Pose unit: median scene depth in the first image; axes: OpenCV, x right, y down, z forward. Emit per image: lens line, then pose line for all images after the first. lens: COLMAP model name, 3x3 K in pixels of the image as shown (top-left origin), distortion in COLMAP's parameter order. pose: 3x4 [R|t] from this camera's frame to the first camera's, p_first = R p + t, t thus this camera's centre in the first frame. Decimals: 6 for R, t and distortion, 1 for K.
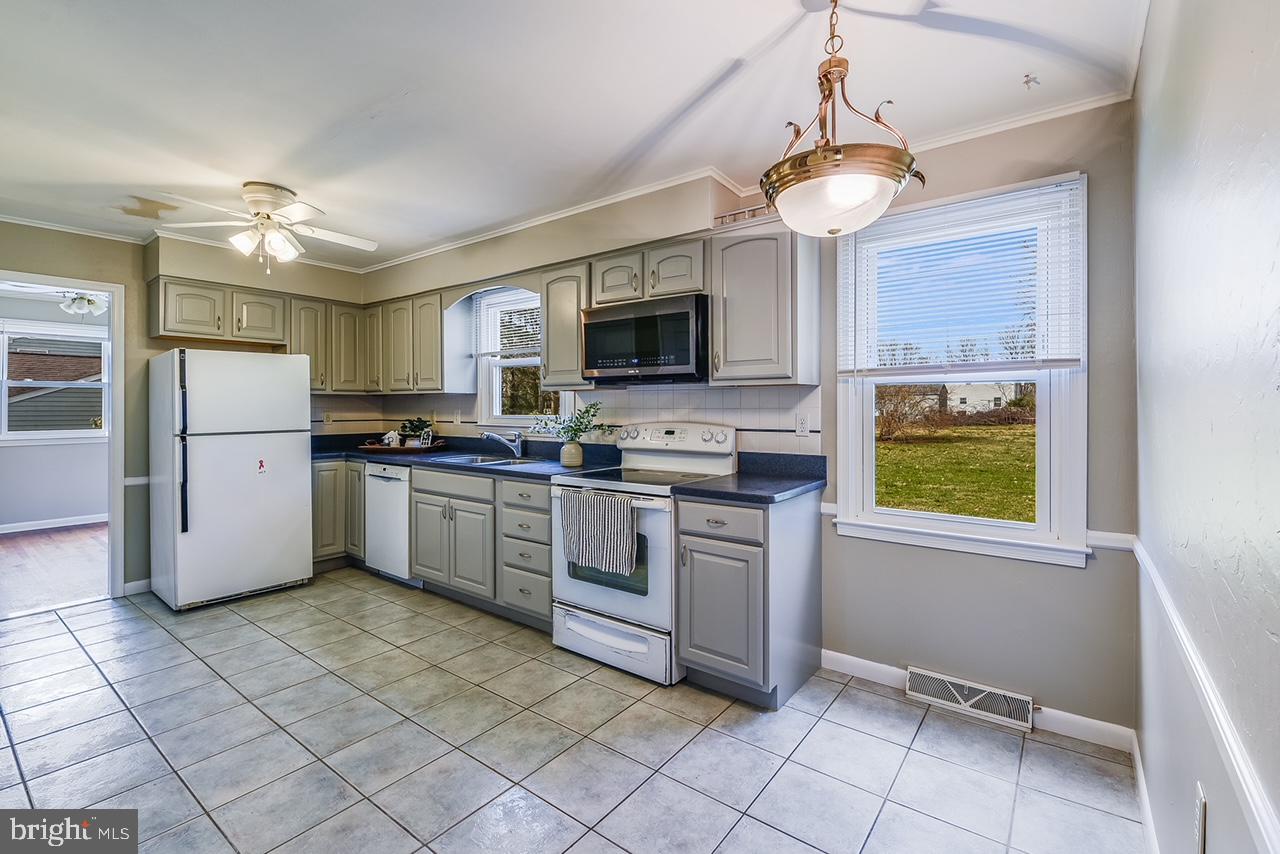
lens RADIAL K [[562.0, 0, 642.0], [0, 562.0, 404.6], [0, 0, 1]] dist [-0.000543, -0.001655]
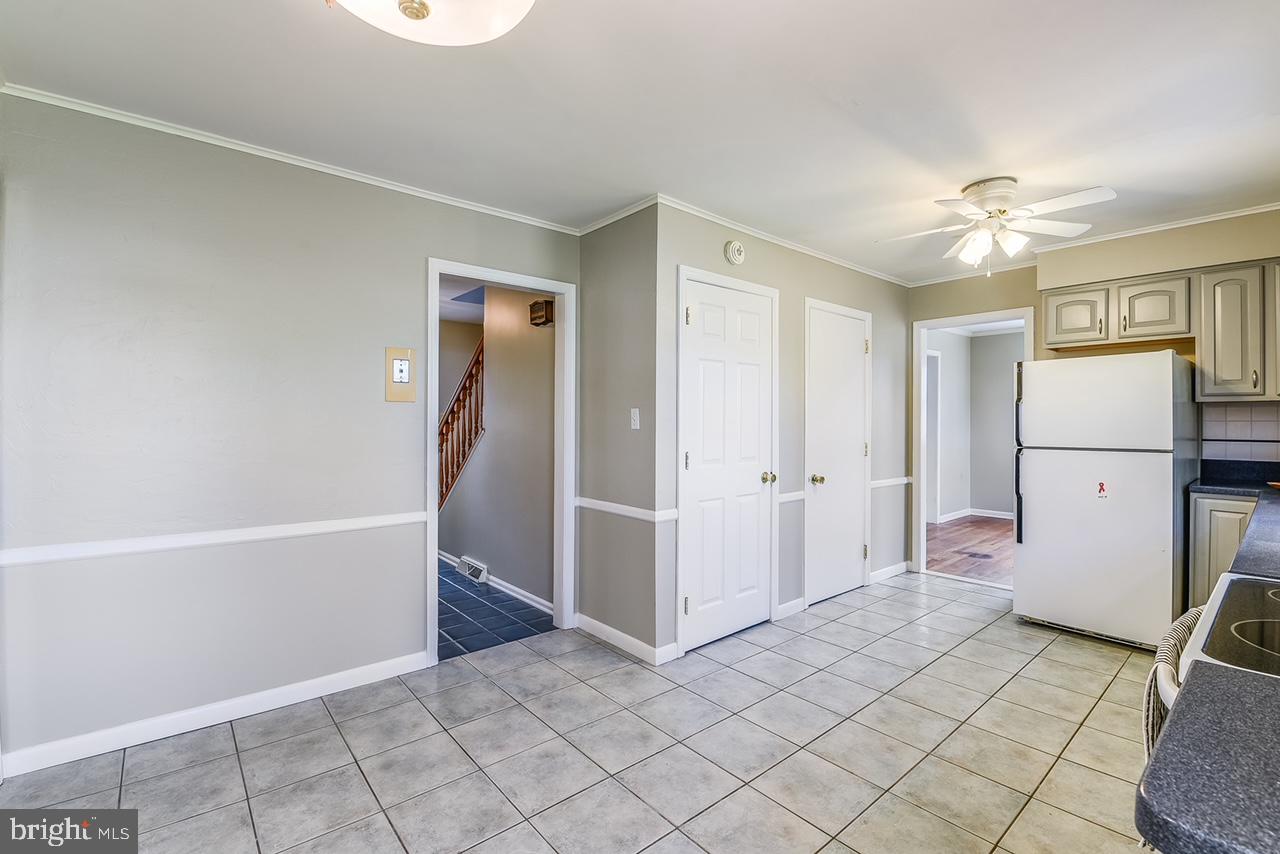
lens RADIAL K [[562.0, 0, 642.4], [0, 562.0, 418.8], [0, 0, 1]] dist [-0.000543, -0.001655]
pose [[-0.198243, 0.001147, -0.980152, 0.365989], [0.000332, 0.999999, 0.001103, 0.002351], [0.980153, -0.000107, -0.198243, 0.624085]]
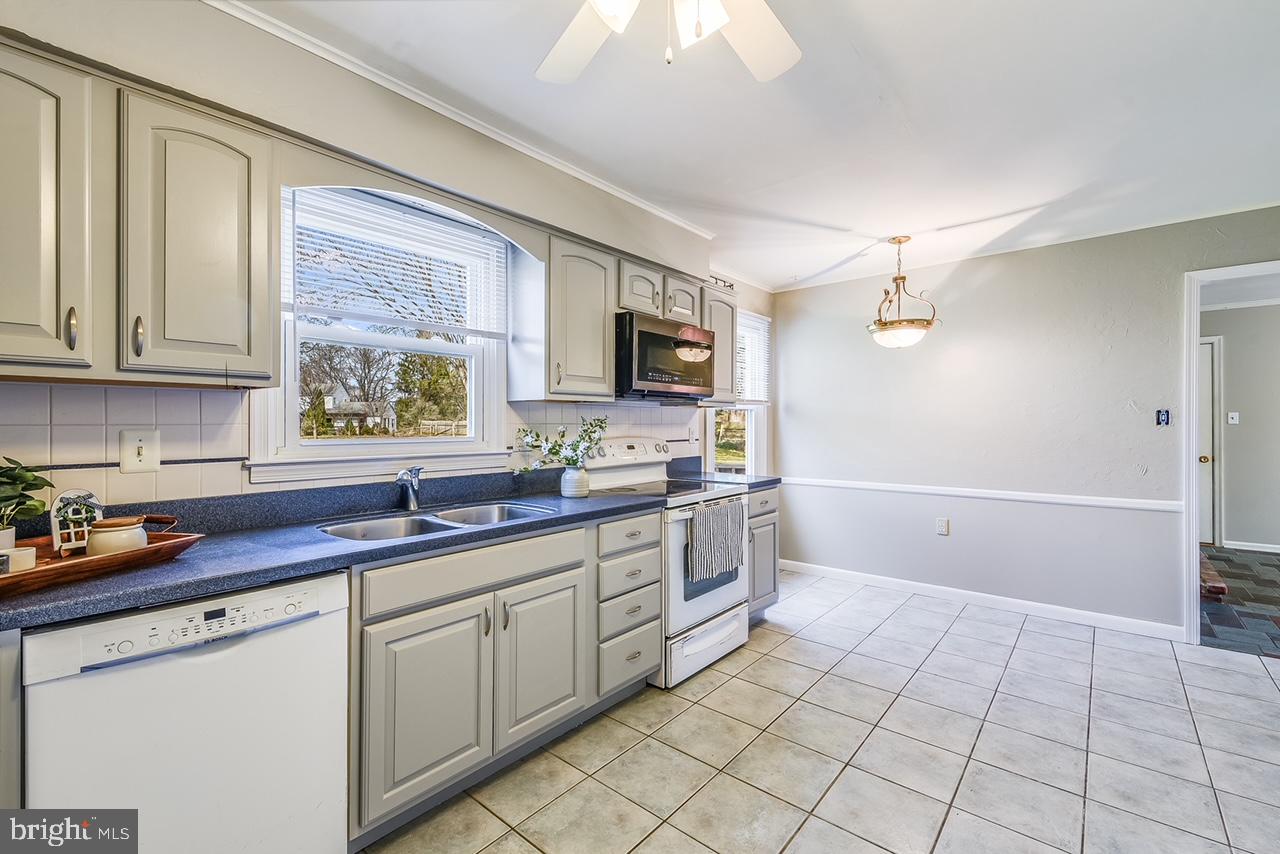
lens RADIAL K [[562.0, 0, 616.7], [0, 562.0, 423.7], [0, 0, 1]] dist [-0.000543, -0.001655]
pose [[0.059214, 0.002016, 0.998243, -1.035733], [-0.000076, 0.999998, -0.002015, 0.008798], [-0.998245, 0.000043, 0.059214, 1.015540]]
